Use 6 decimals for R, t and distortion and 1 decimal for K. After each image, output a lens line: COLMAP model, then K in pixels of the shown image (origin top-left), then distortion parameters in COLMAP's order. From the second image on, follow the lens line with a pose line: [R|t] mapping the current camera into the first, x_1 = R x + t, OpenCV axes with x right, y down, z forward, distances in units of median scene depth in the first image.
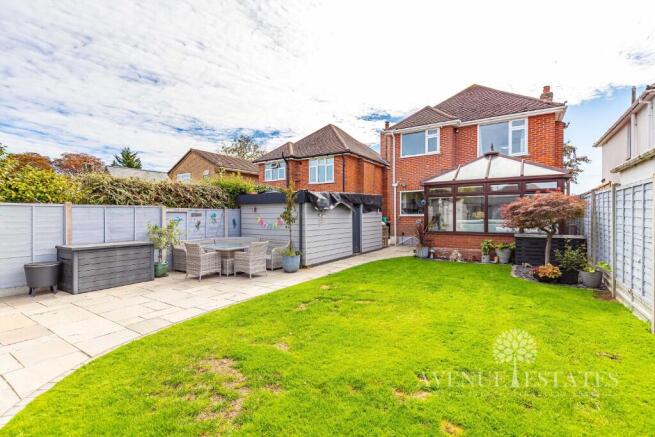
lens RADIAL K [[298.3, 0, 320.8], [0, 298.3, 220.1], [0, 0, 1]] dist [0.001128, -0.001244]
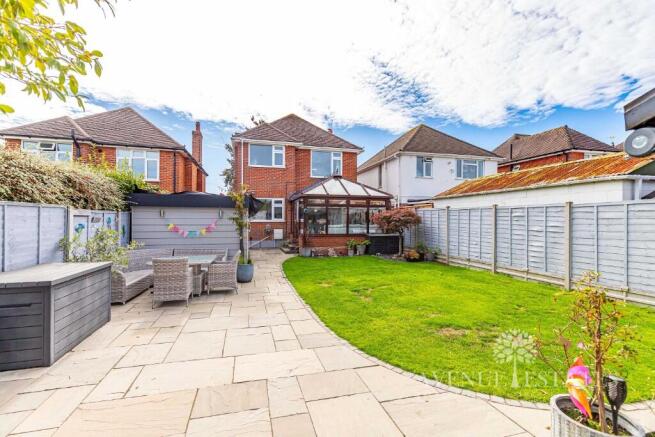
lens RADIAL K [[298.3, 0, 331.0], [0, 298.3, 221.5], [0, 0, 1]] dist [0.001128, -0.001244]
pose [[0.659101, 0.003649, 0.752045, -0.521086], [0.004901, 0.999946, -0.009147, -0.004403], [-0.752038, 0.009715, 0.659048, 0.145777]]
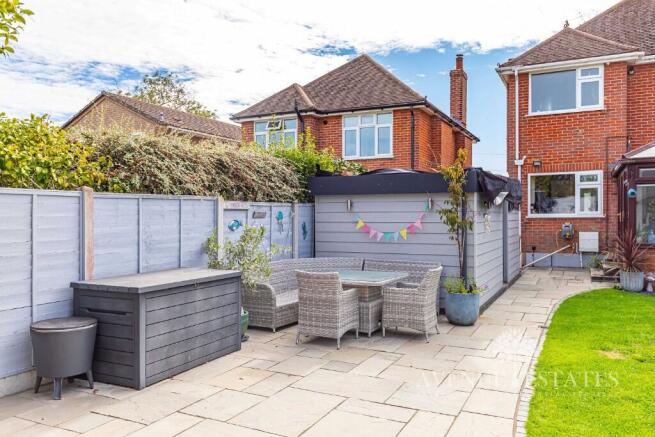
lens RADIAL K [[512.7, 0, 325.1], [0, 512.7, 220.2], [0, 0, 1]] dist [-0.002445, -0.009543]
pose [[0.993429, -0.000769, 0.114446, -0.368869], [0.001642, 0.999970, -0.007536, -0.001657], [-0.114437, 0.007674, 0.993401, 0.110864]]
